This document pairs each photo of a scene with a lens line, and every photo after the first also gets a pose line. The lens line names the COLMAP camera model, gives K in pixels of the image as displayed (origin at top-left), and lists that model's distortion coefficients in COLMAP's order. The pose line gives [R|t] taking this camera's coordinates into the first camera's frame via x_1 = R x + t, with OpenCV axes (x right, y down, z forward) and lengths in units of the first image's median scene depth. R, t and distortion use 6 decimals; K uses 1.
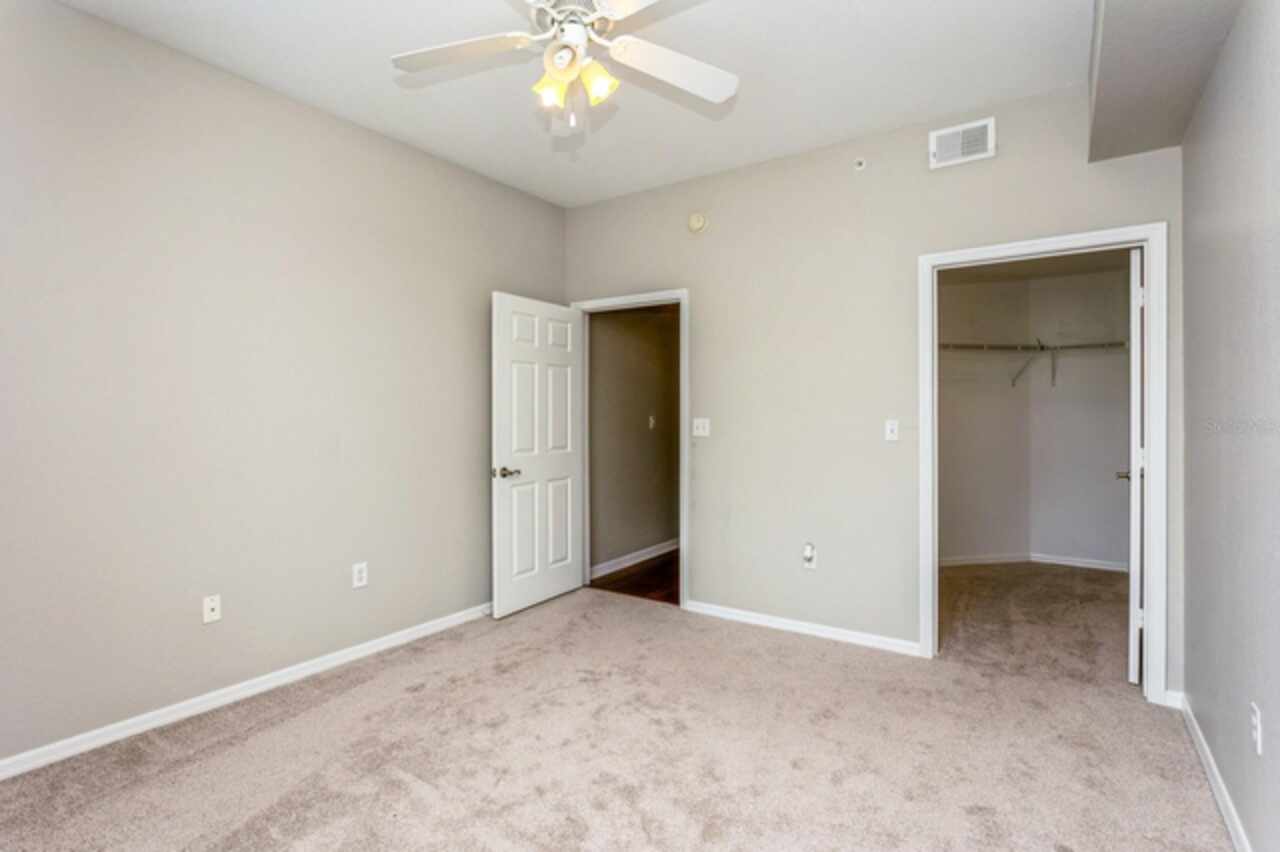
lens RADIAL K [[617.4, 0, 640.6], [0, 617.4, 421.6], [0, 0, 1]] dist [-0.017177, 0.007418]
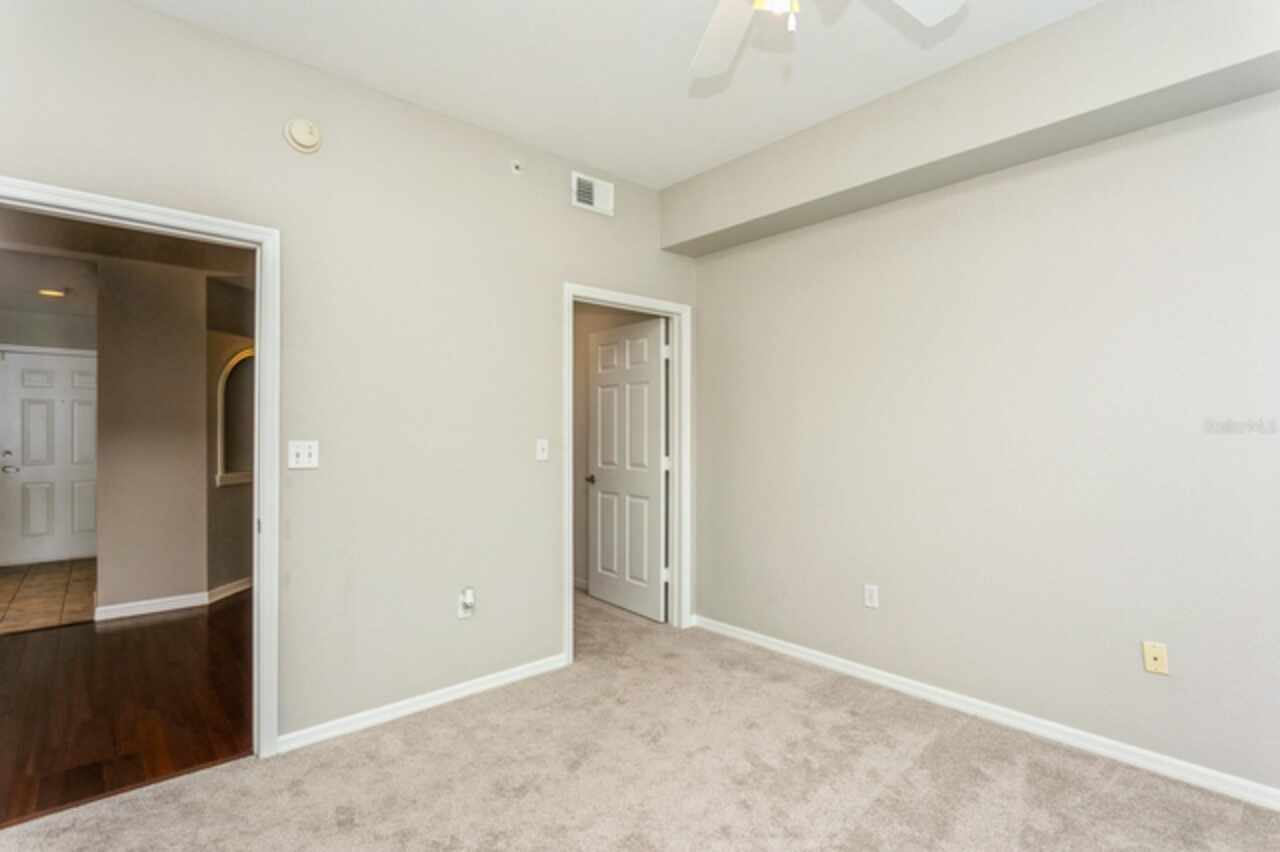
lens RADIAL K [[617.4, 0, 640.6], [0, 617.4, 421.6], [0, 0, 1]] dist [-0.017177, 0.007418]
pose [[0.245154, 0.011755, 0.969413, -0.521379], [0.008306, 0.999864, -0.014225, -0.015077], [-0.969449, 0.011539, 0.245023, 0.604868]]
